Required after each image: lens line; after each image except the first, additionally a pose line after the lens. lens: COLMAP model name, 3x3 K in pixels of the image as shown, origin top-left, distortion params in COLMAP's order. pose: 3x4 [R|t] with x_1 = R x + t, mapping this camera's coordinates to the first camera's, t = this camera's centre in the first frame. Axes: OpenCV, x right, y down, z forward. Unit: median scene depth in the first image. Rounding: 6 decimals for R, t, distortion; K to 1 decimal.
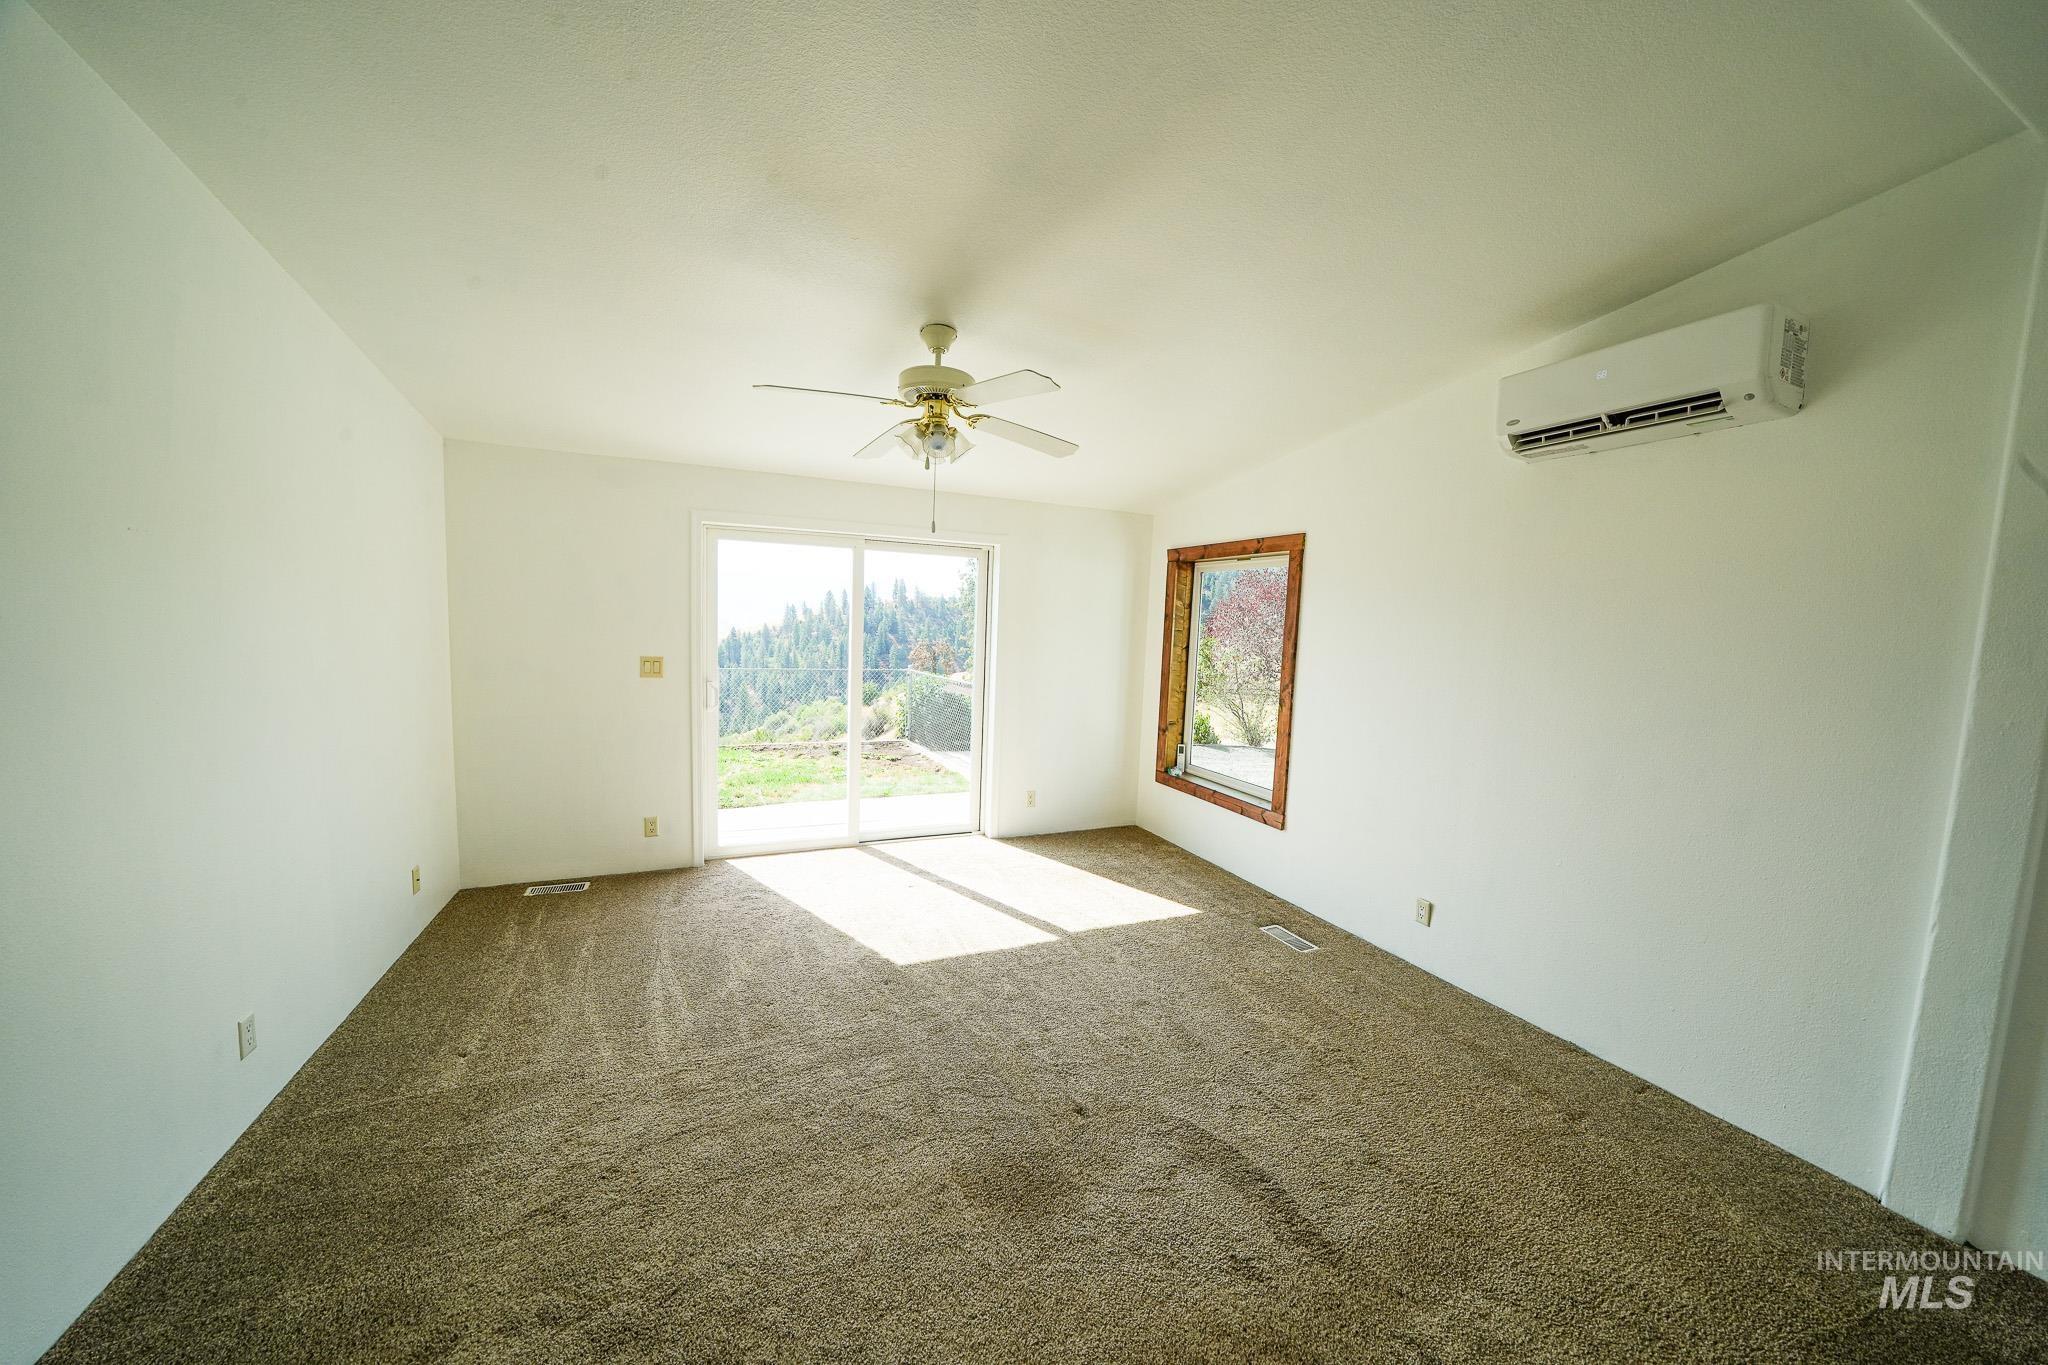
lens RADIAL K [[711.9, 0, 1007.7], [0, 711.9, 679.7], [0, 0, 1]] dist [-0.022963, 0.002258]
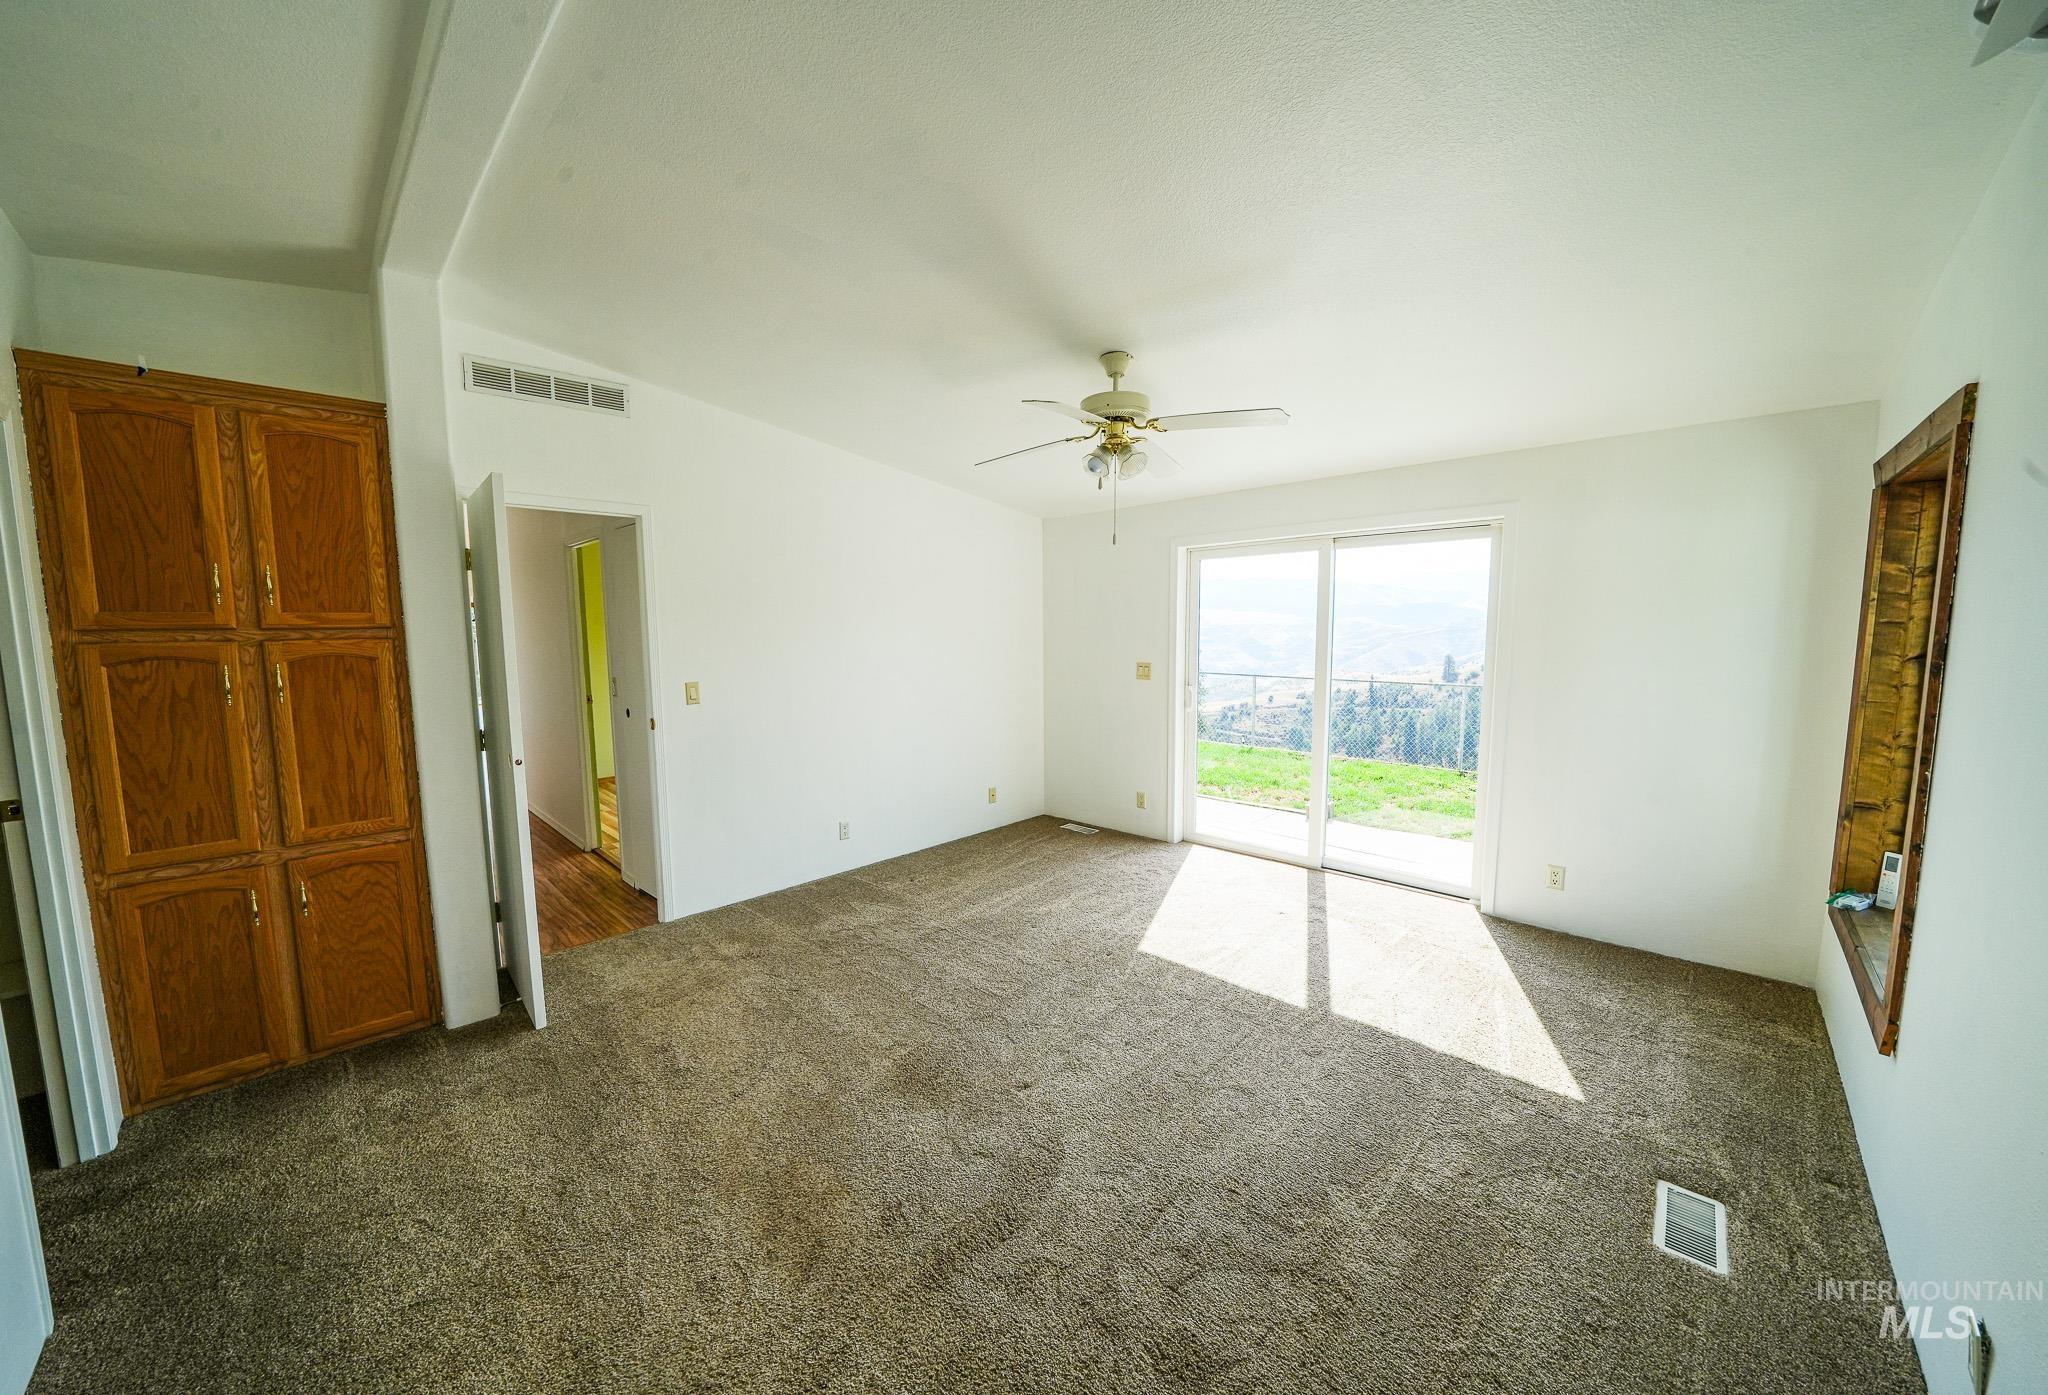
lens RADIAL K [[739.1, 0, 1016.7], [0, 739.1, 696.3], [0, 0, 1]] dist [-0.017222, 0.000259]
pose [[0.370794, 0.048575, -0.927444, 0.622211], [-0.052024, 0.998150, 0.031479, -0.003003], [0.927257, 0.036578, 0.372635, 0.316543]]
